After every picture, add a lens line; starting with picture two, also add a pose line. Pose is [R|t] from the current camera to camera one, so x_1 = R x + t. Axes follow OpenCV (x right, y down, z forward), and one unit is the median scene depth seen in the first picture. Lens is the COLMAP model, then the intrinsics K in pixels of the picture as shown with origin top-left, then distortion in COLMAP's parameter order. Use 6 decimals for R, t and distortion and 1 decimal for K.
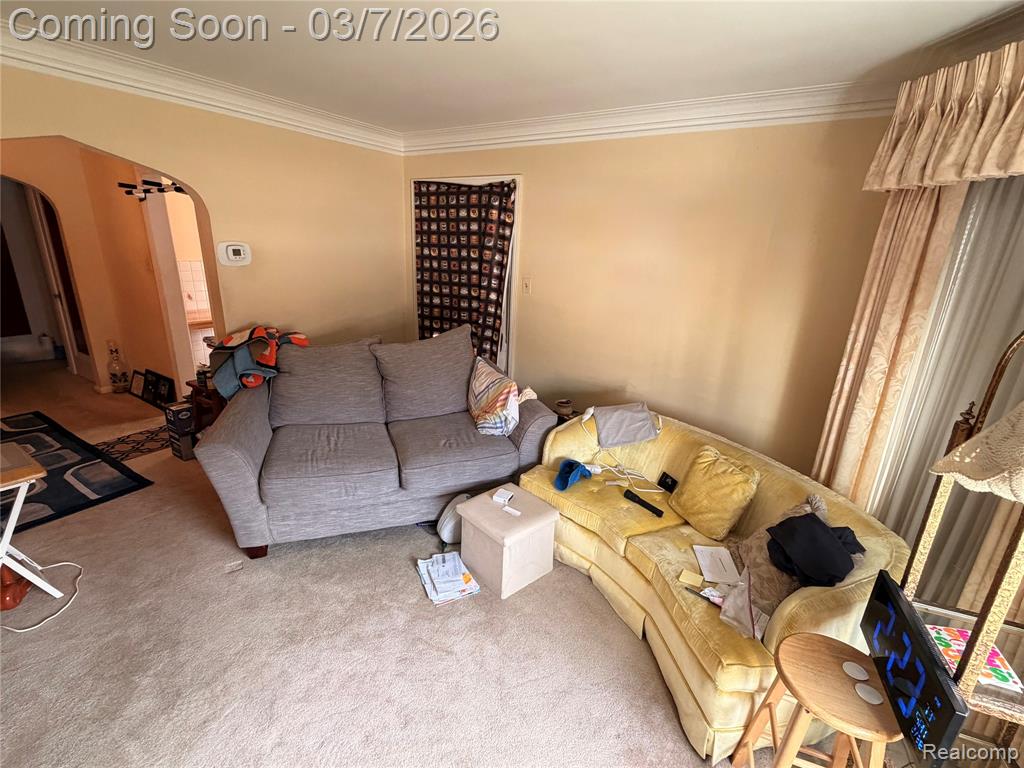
lens RADIAL K [[466.0, 0, 512.0], [0, 466.0, 384.0], [0, 0, 1]] dist [-0.000232, -0.000057]
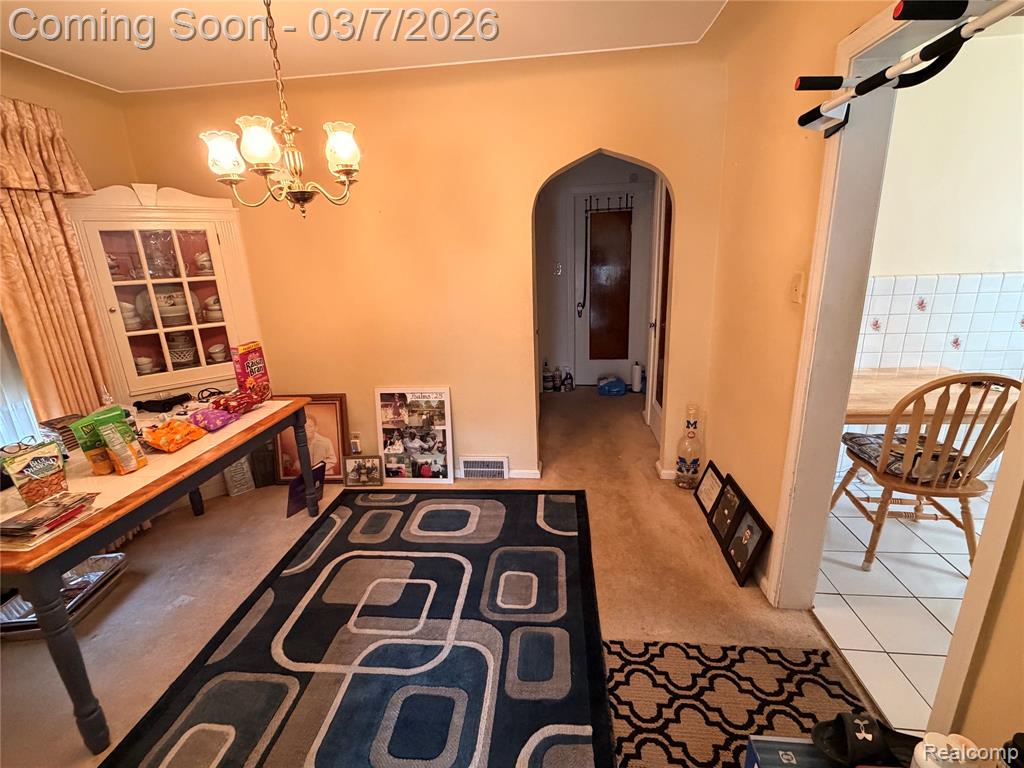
lens RADIAL K [[466.0, 0, 512.0], [0, 466.0, 384.0], [0, 0, 1]] dist [-0.000232, -0.000057]
pose [[0.445425, 0.194860, -0.873857, -0.436028], [-0.213456, 0.970996, 0.107717, -0.139667], [0.869501, 0.138550, 0.474100, 0.497990]]
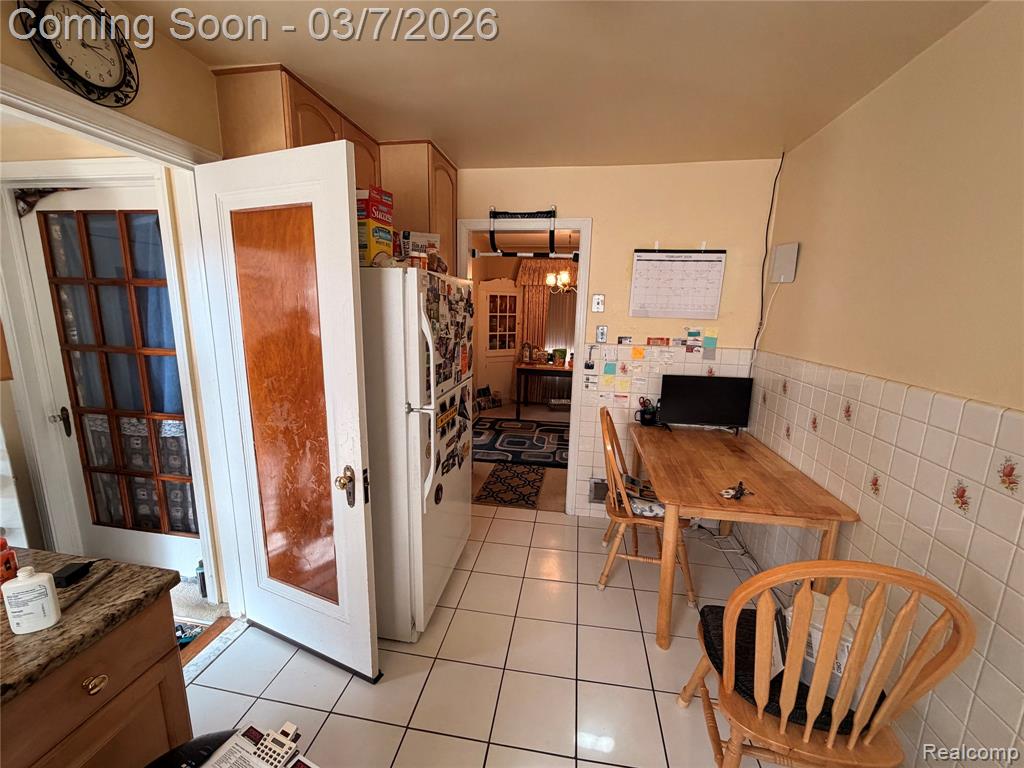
lens RADIAL K [[408.5, 0, 512.0], [0, 408.5, 384.0], [0, 0, 1]] dist [-0.000884, -0.000151]
pose [[-0.919535, 0.016856, -0.392647, -0.312570], [-0.169232, 0.884727, 0.434302, -0.411258], [0.354707, 0.465804, -0.810685, 1.379990]]
